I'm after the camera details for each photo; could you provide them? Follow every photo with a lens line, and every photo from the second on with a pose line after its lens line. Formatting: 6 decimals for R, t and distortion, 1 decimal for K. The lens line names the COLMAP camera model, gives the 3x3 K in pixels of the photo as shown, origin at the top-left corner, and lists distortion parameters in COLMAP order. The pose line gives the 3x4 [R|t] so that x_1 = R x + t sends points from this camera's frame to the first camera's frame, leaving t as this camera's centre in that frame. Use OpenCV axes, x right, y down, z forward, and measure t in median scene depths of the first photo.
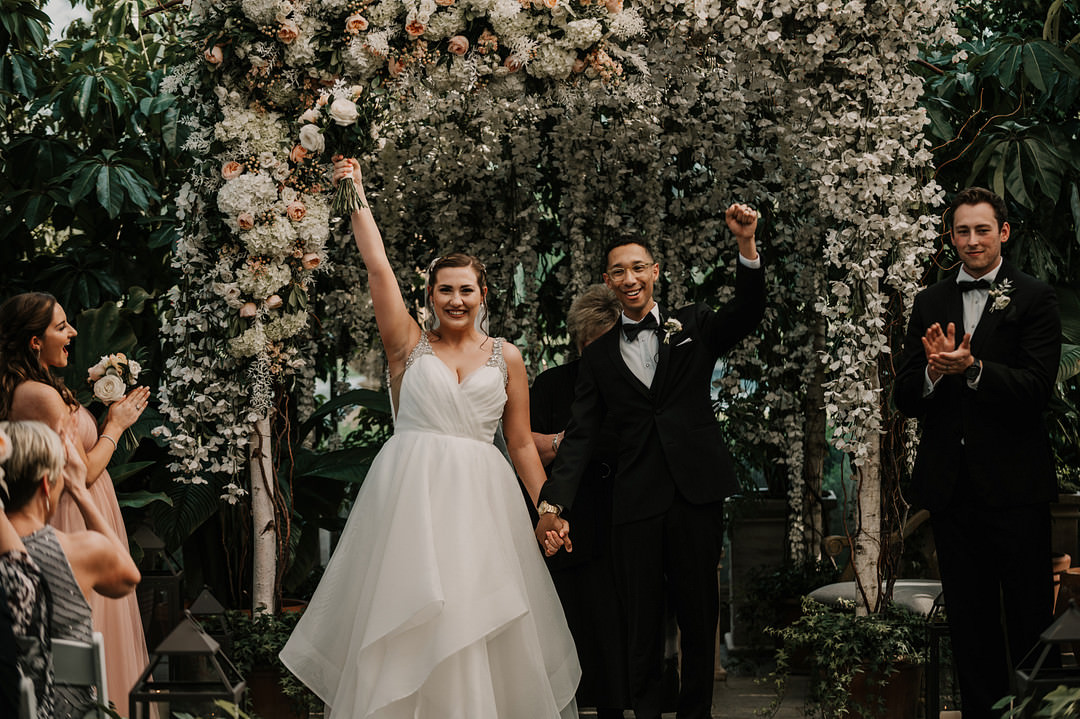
lens RADIAL K [[3280.9, 0, 548.1], [0, 3280.9, 361.6], [0, 0, 1]] dist [-0.204814, 0.000000]
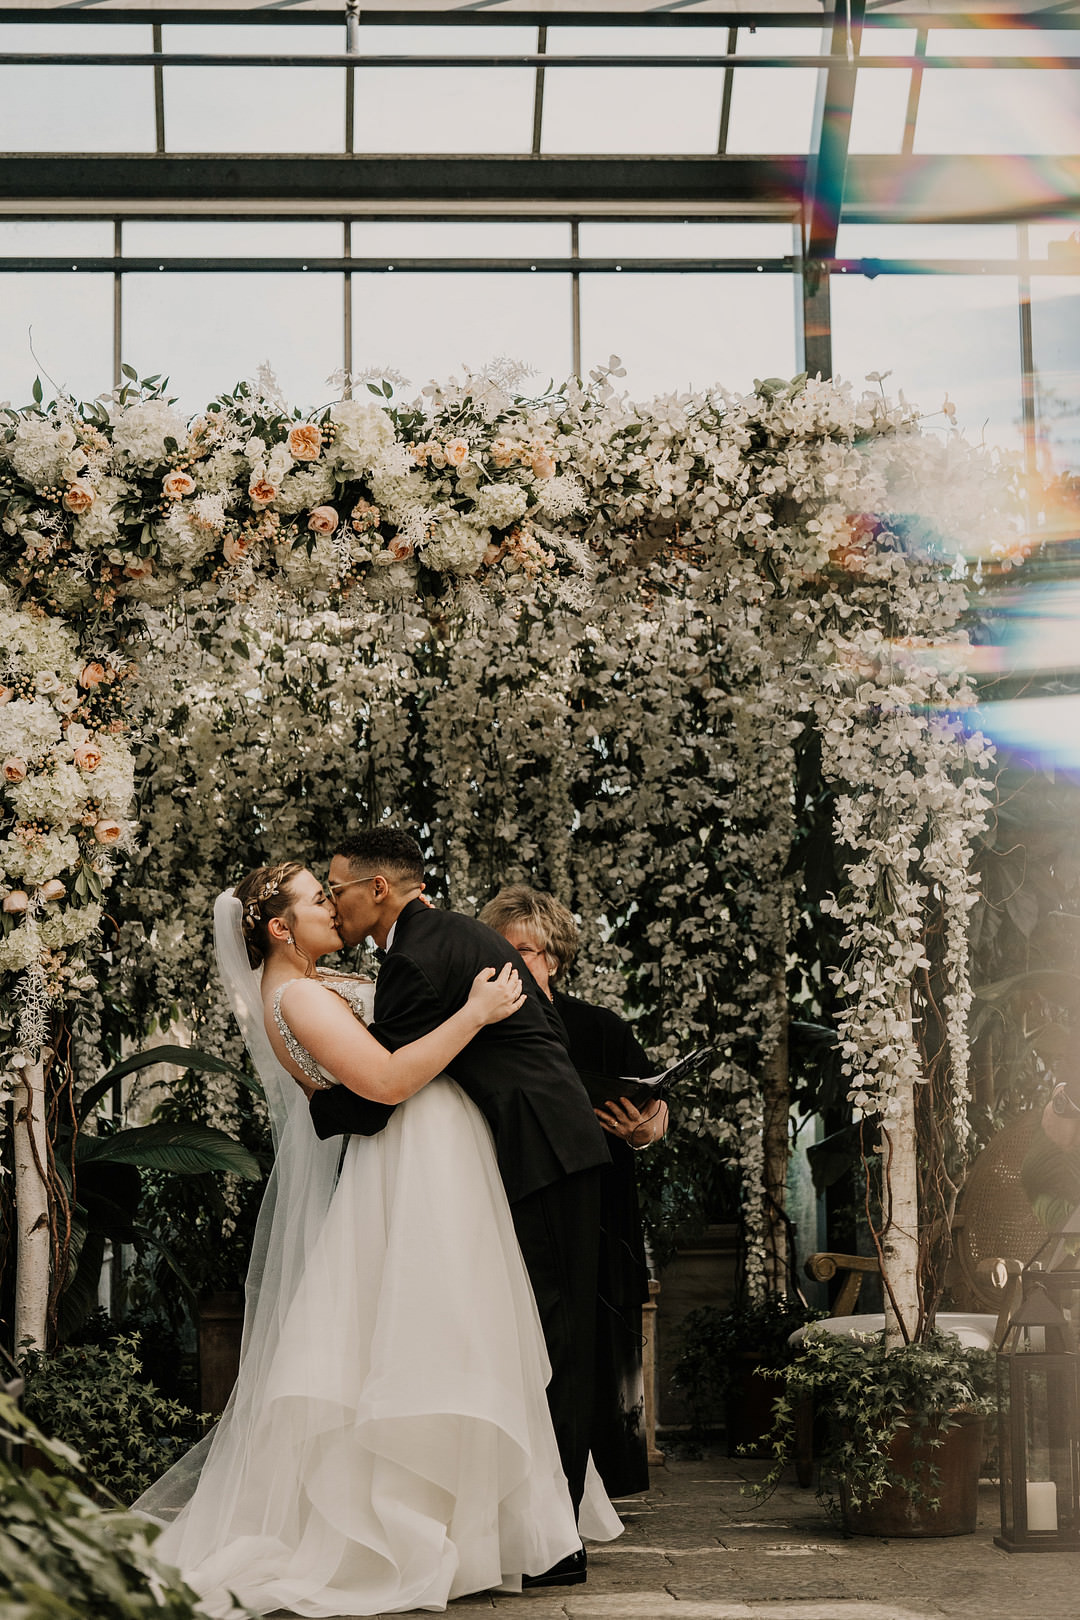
lens RADIAL K [[3482.2, 0, 524.0], [0, 3482.2, 703.4], [0, 0, 1]] dist [-0.037448, 0.000000]
pose [[0.997966, 0.003462, 0.063658, -0.030799], [0.005741, 0.989587, -0.143820, 0.048280], [-0.063493, 0.143893, 0.987554, 0.257045]]
